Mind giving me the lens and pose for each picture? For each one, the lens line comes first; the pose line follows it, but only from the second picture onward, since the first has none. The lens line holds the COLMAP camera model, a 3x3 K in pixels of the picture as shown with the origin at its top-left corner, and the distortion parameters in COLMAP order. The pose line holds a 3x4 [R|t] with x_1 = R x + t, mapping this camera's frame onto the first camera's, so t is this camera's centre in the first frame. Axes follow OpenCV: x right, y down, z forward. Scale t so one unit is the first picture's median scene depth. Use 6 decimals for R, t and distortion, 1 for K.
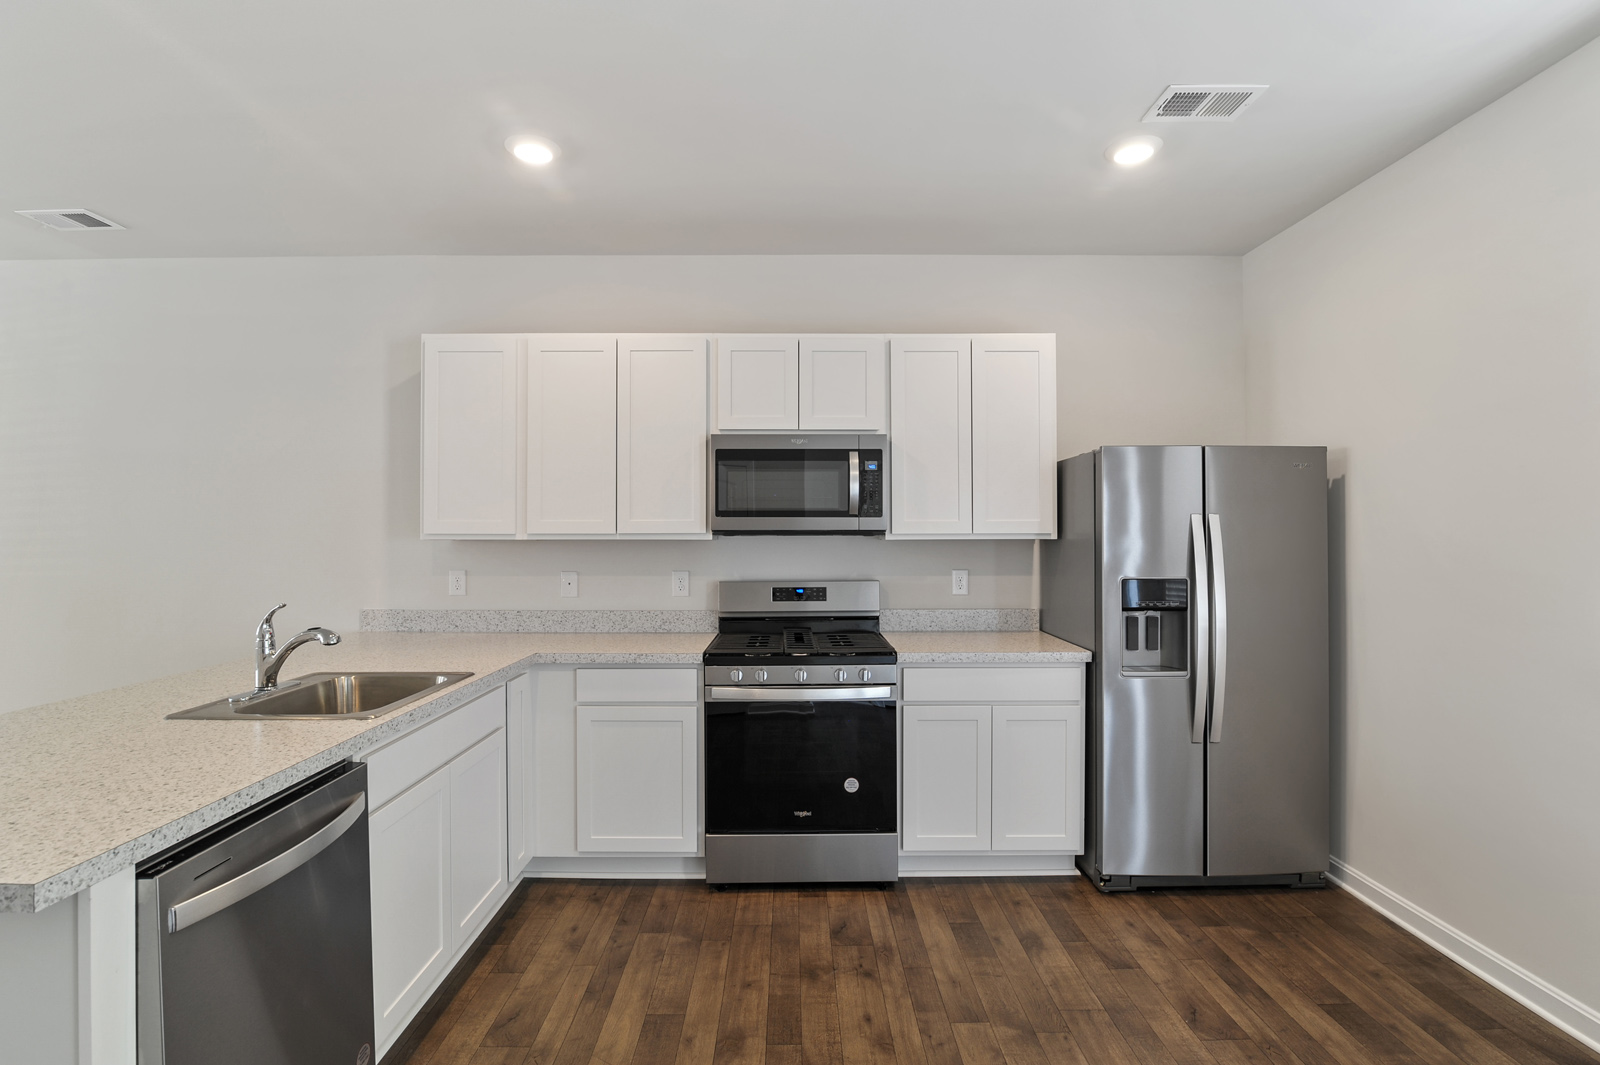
lens RADIAL K [[715.3, 0, 803.7], [0, 715.3, 543.1], [0, 0, 1]] dist [-0.036033, -0.000418]
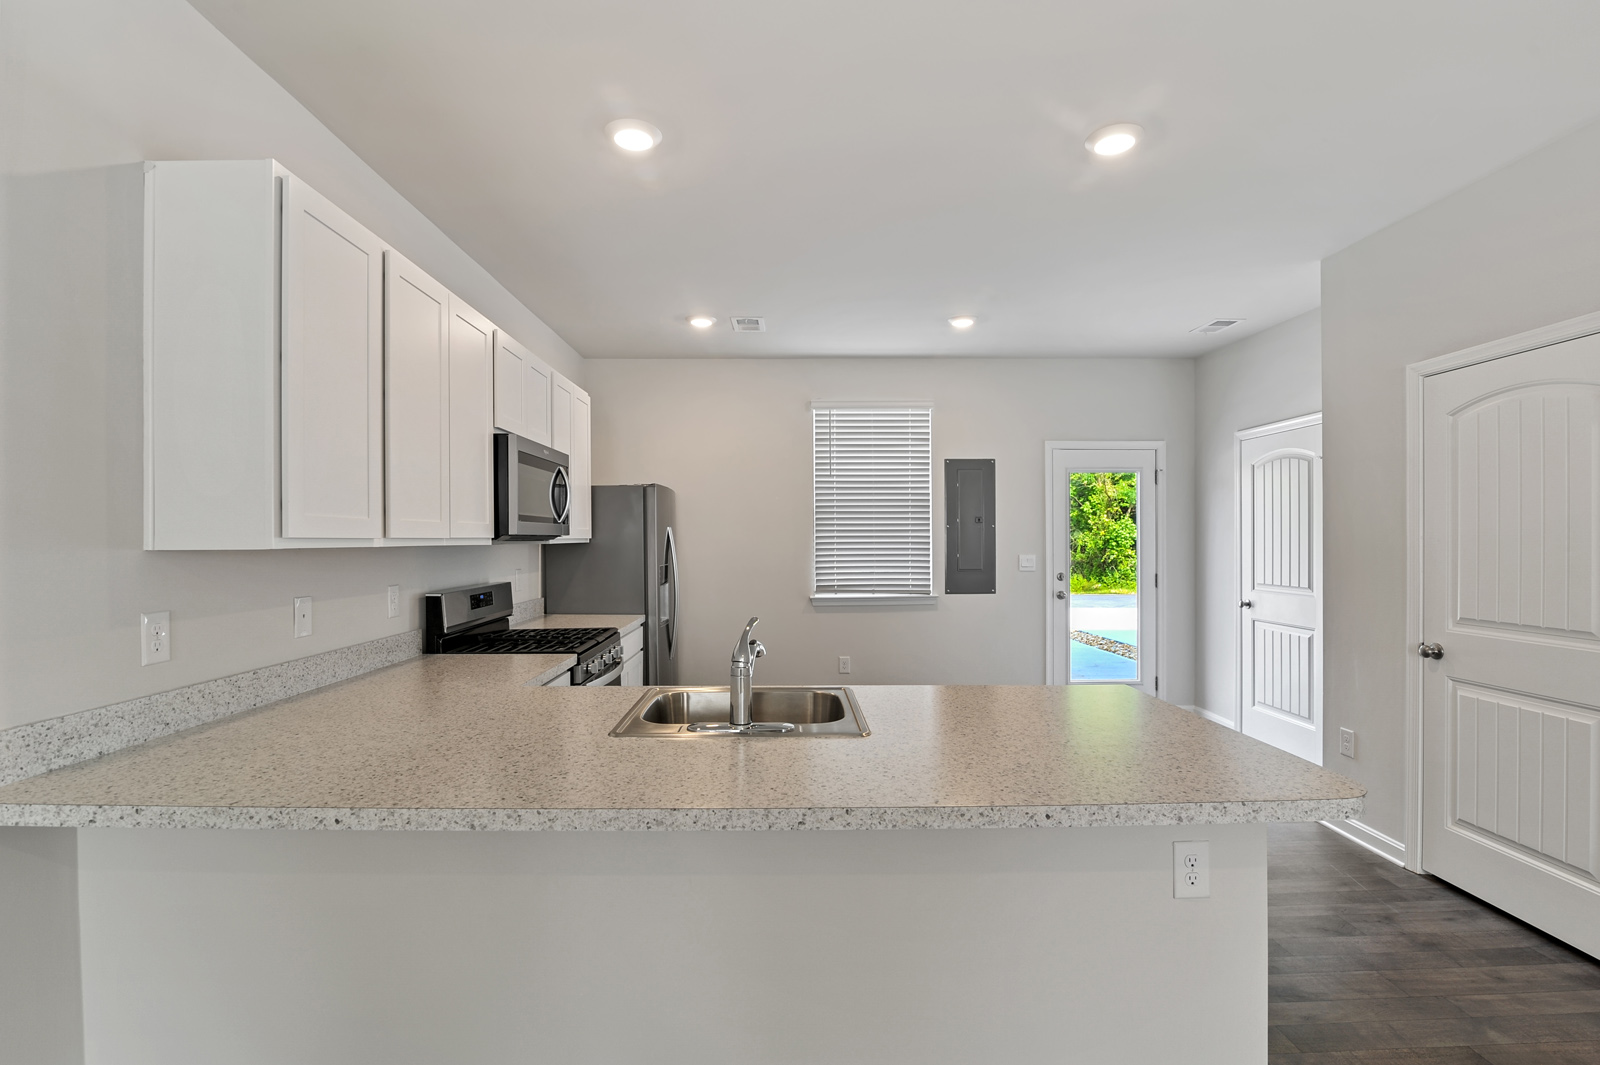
lens RADIAL K [[715.3, 0, 803.7], [0, 715.3, 543.1], [0, 0, 1]] dist [-0.036033, -0.000418]
pose [[0.001342, -0.005329, 0.999985, -1.066598], [0.004341, 0.999976, 0.005323, -0.010444], [-0.999990, 0.004334, 0.001365, 0.612851]]
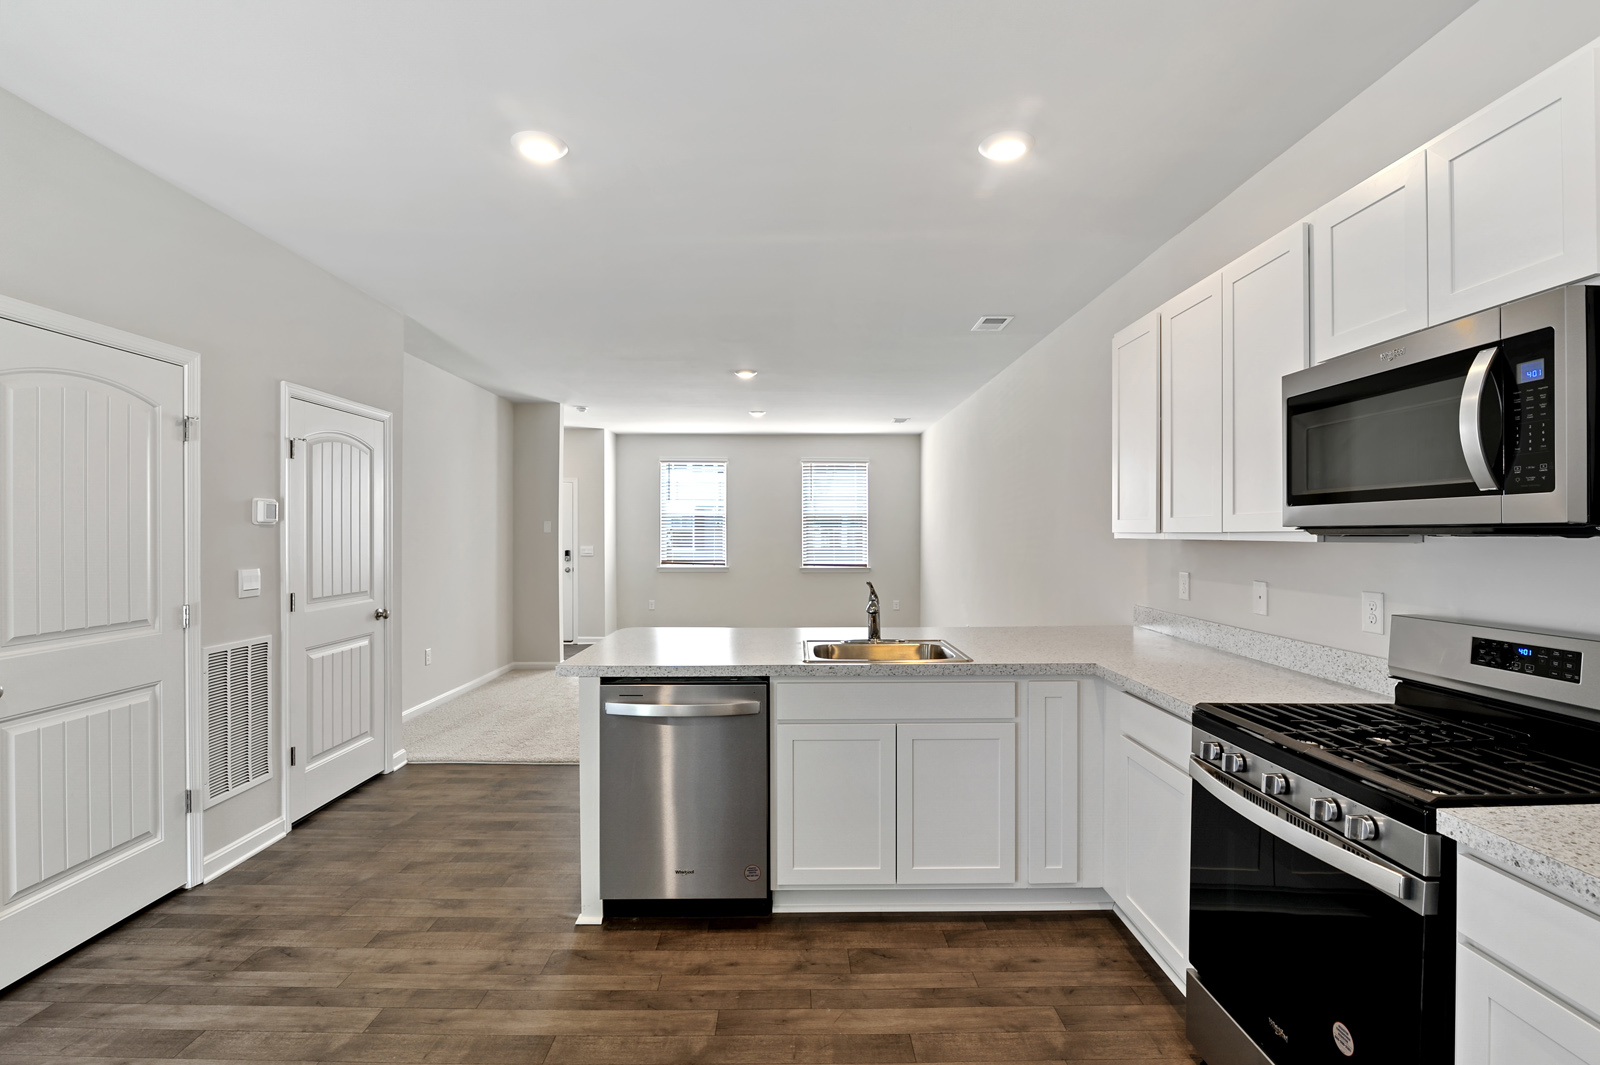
lens RADIAL K [[773.9, 0, 800.0], [0, 773.9, 532.5], [0, 0, 1]] dist [0.014011, -0.000260]
pose [[-0.016838, -0.000457, -0.999858, 0.573558], [-0.001217, 0.999999, -0.000437, -0.012460], [0.999857, 0.001210, -0.016839, 0.578494]]
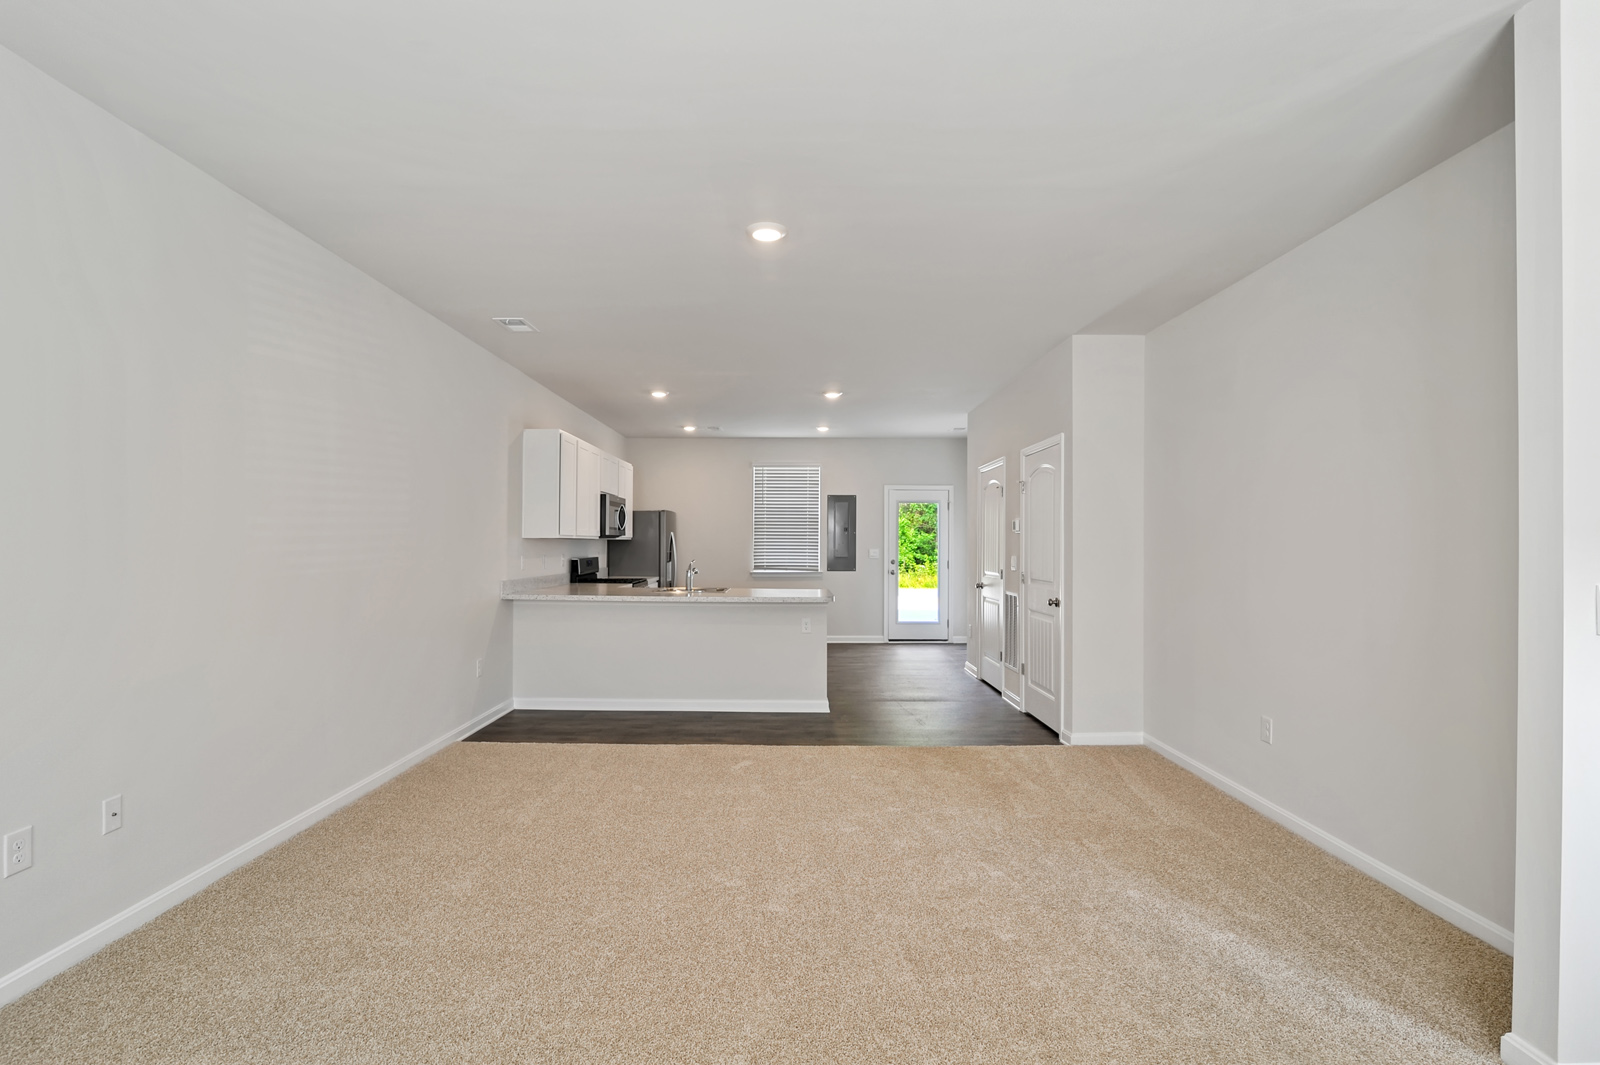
lens RADIAL K [[715.3, 0, 803.7], [0, 715.3, 543.1], [0, 0, 1]] dist [-0.036033, -0.000418]
pose [[0.013223, 0.001902, 0.999911, -2.449426], [-0.005253, 0.999985, -0.001833, 0.009869], [-0.999899, -0.005228, 0.013233, 0.325823]]
